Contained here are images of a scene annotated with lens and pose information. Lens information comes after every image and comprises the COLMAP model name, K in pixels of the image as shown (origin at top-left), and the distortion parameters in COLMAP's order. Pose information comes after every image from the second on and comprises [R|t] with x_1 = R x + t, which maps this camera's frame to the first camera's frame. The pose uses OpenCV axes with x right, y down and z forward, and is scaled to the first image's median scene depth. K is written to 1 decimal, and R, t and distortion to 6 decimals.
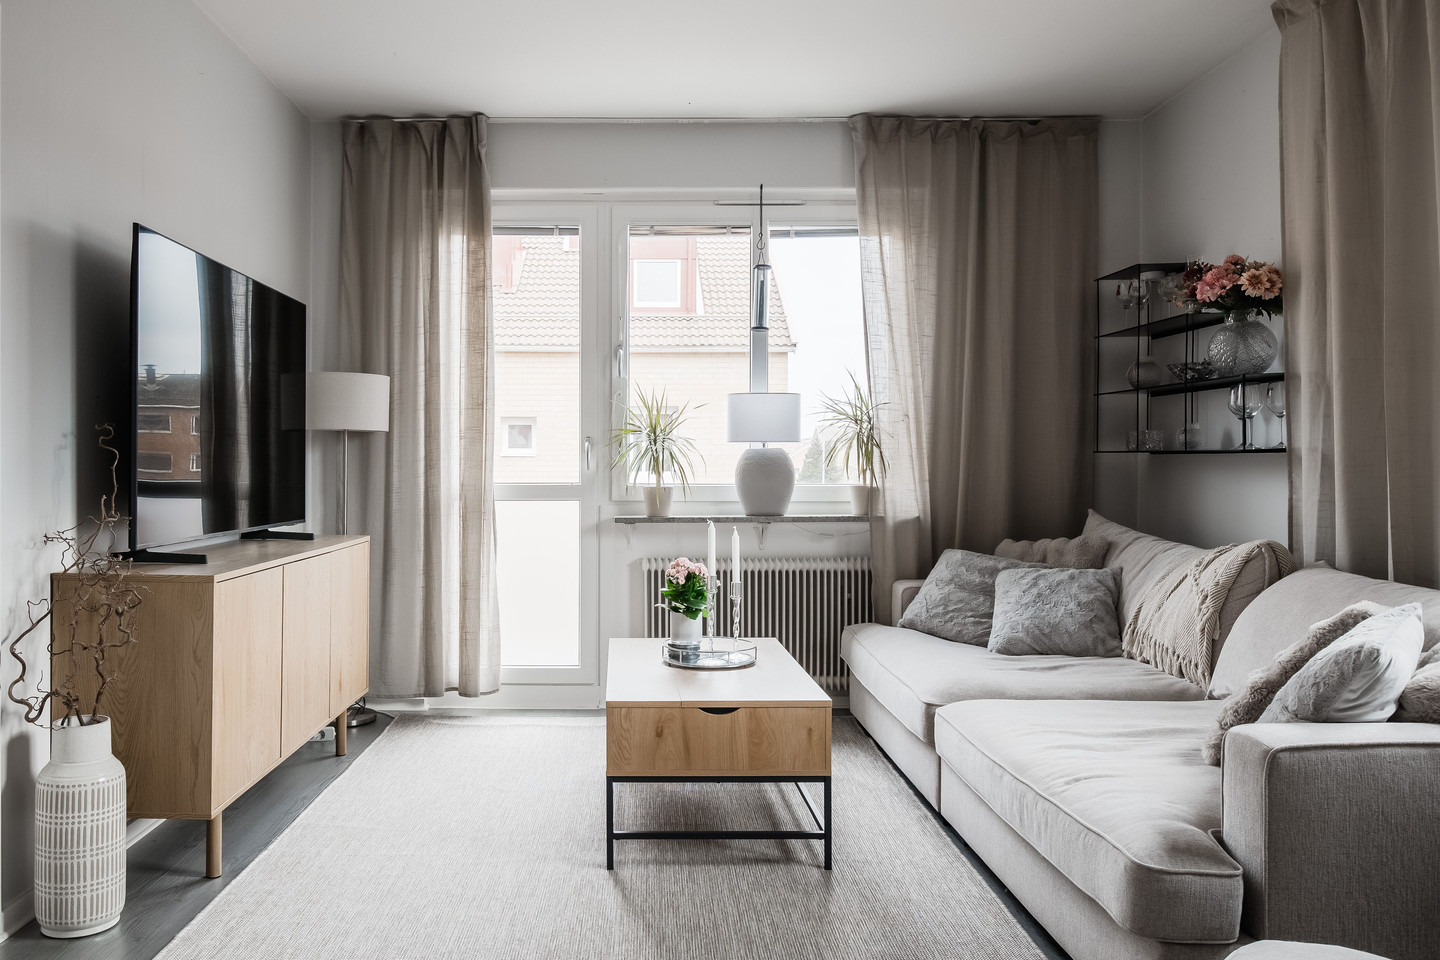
lens RADIAL K [[980.2, 0, 663.0], [0, 980.2, 477.2], [0, 0, 1]] dist [-0.000871, 0.002352]
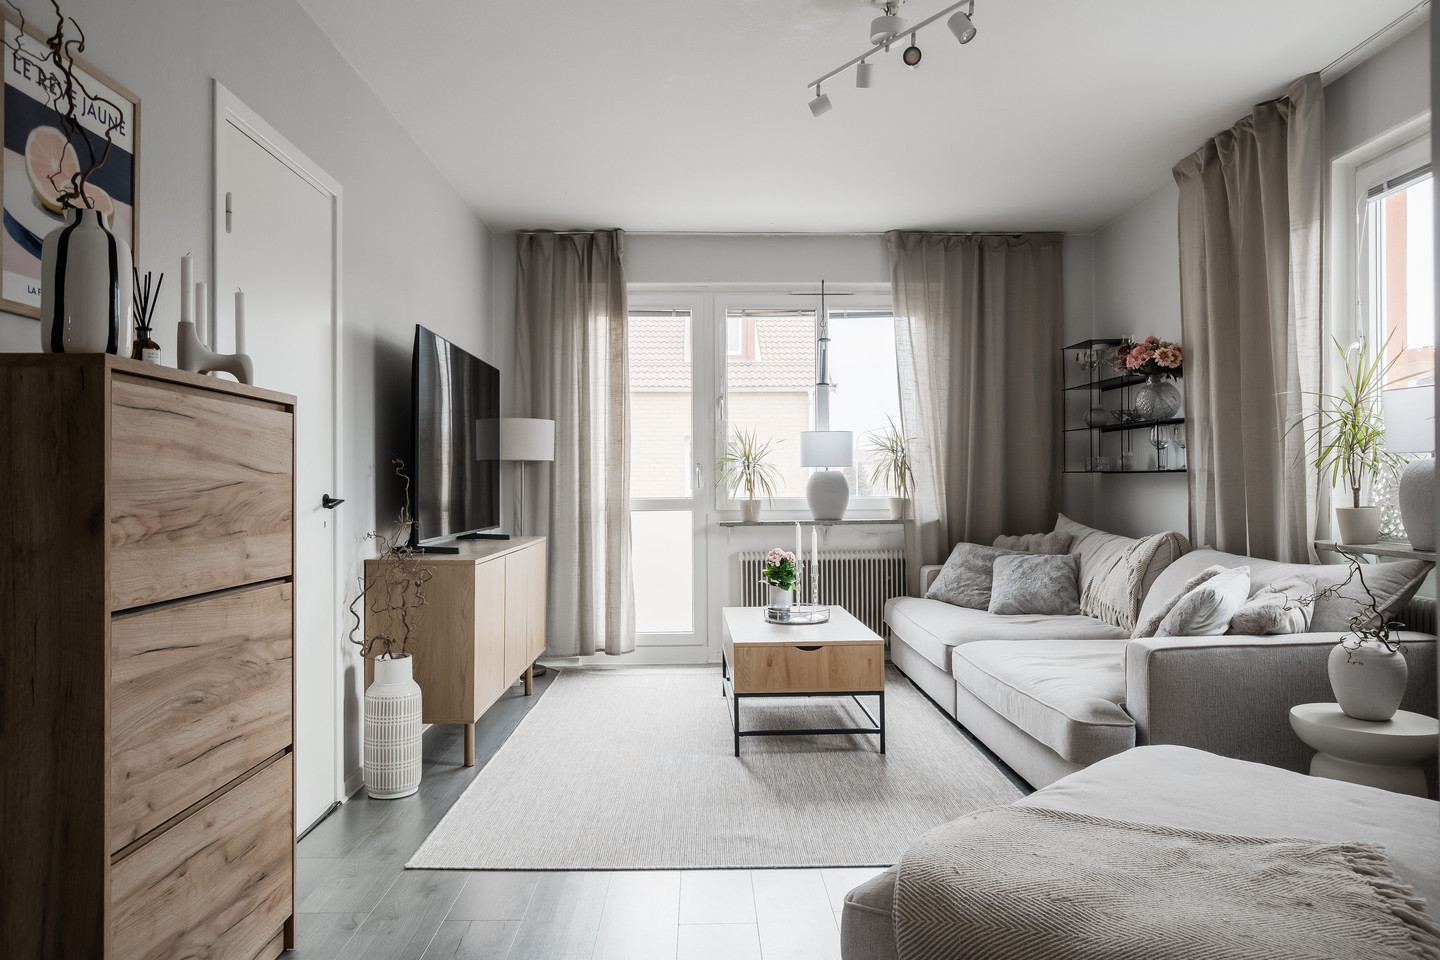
lens RADIAL K [[975.4, 0, 720.0], [0, 975.4, 480.0], [0, 0, 1]] dist [0.000928, -0.000097]
pose [[0.999079, -0.007509, 0.042236, -0.111991], [0.008184, 0.999841, -0.015845, 0.003667], [-0.042110, 0.016176, 0.998982, -0.387495]]
